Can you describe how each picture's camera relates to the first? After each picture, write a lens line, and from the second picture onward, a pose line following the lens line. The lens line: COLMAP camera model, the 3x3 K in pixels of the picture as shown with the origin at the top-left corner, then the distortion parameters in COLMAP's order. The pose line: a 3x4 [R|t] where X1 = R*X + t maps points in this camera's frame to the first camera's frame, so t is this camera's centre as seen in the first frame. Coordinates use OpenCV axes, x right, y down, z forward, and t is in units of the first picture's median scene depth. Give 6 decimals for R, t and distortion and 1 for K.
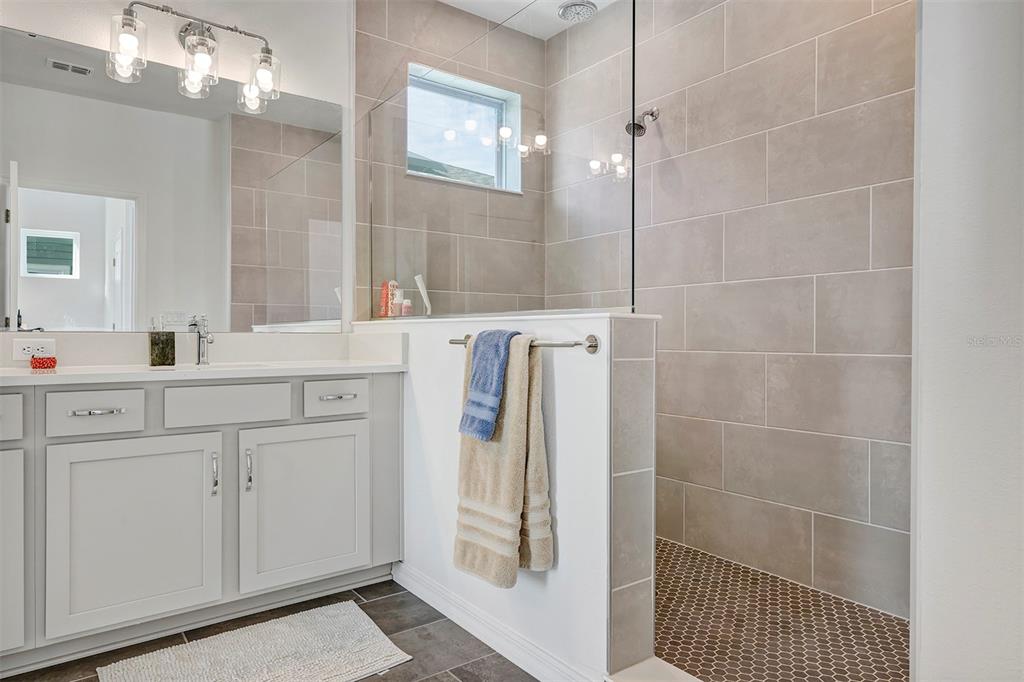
lens RADIAL K [[641.8, 0, 512.0], [0, 641.8, 336.6], [0, 0, 1]] dist [0.021456, -0.000966]
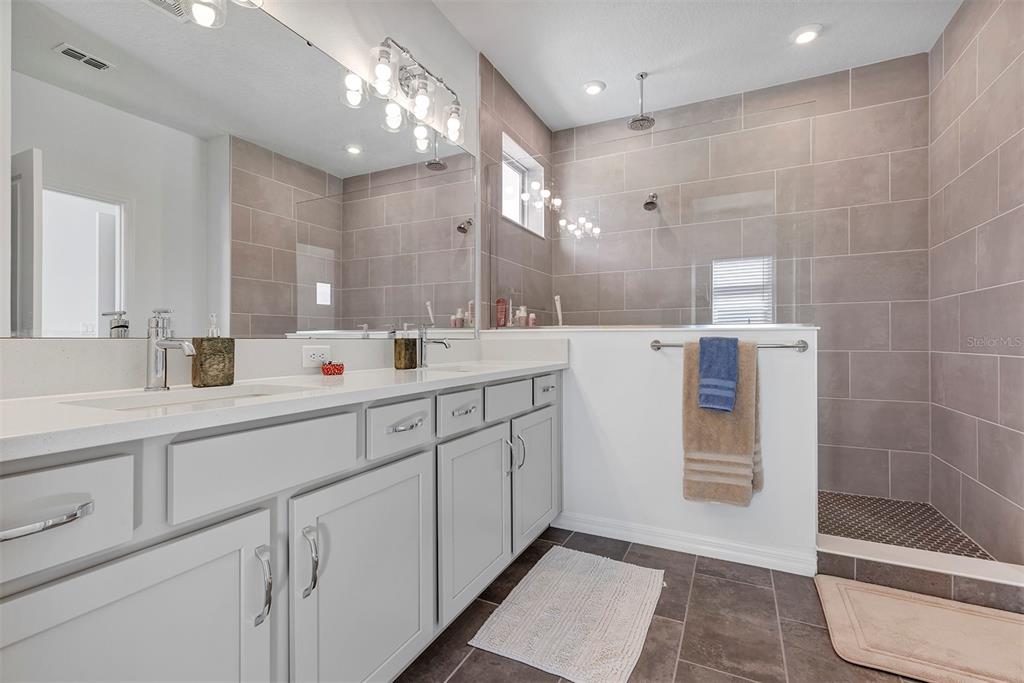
lens RADIAL K [[460.8, 0, 511.7], [0, 460.8, 344.0], [0, 0, 1]] dist [0.000599, 0.000495]
pose [[0.892395, -0.006037, 0.451216, -0.625938], [0.004685, 0.999981, 0.004114, 0.000126], [-0.451232, -0.001558, 0.892405, 0.180647]]
